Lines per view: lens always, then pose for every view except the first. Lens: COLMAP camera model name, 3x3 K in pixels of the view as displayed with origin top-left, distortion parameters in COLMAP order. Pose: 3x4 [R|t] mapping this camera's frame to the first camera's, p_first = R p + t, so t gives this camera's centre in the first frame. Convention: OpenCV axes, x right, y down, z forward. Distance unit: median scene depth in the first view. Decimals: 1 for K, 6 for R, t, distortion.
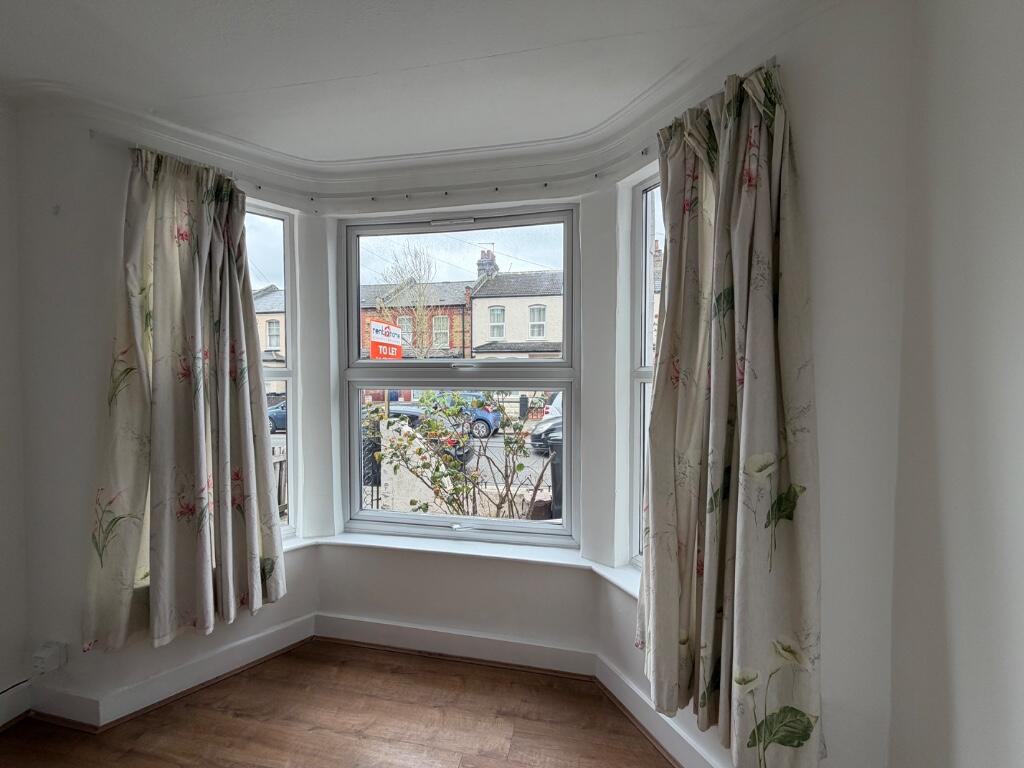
lens RADIAL K [[409.1, 0, 506.4], [0, 409.1, 384.8], [0, 0, 1]] dist [-0.000640, -0.000035]
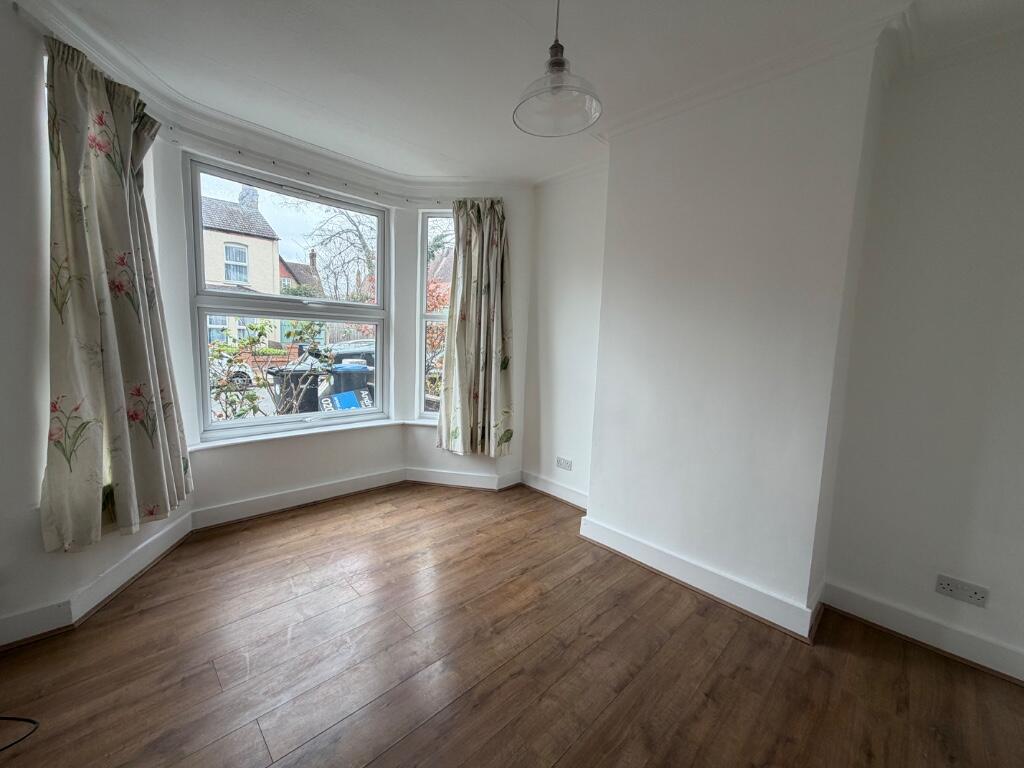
lens RADIAL K [[409.1, 0, 506.4], [0, 409.1, 384.8], [0, 0, 1]] dist [-0.000640, -0.000035]
pose [[0.571895, -0.072410, 0.817125, -1.141095], [-0.017197, 0.994819, 0.100193, 0.103288], [-0.820147, -0.071352, 0.567687, -0.445166]]
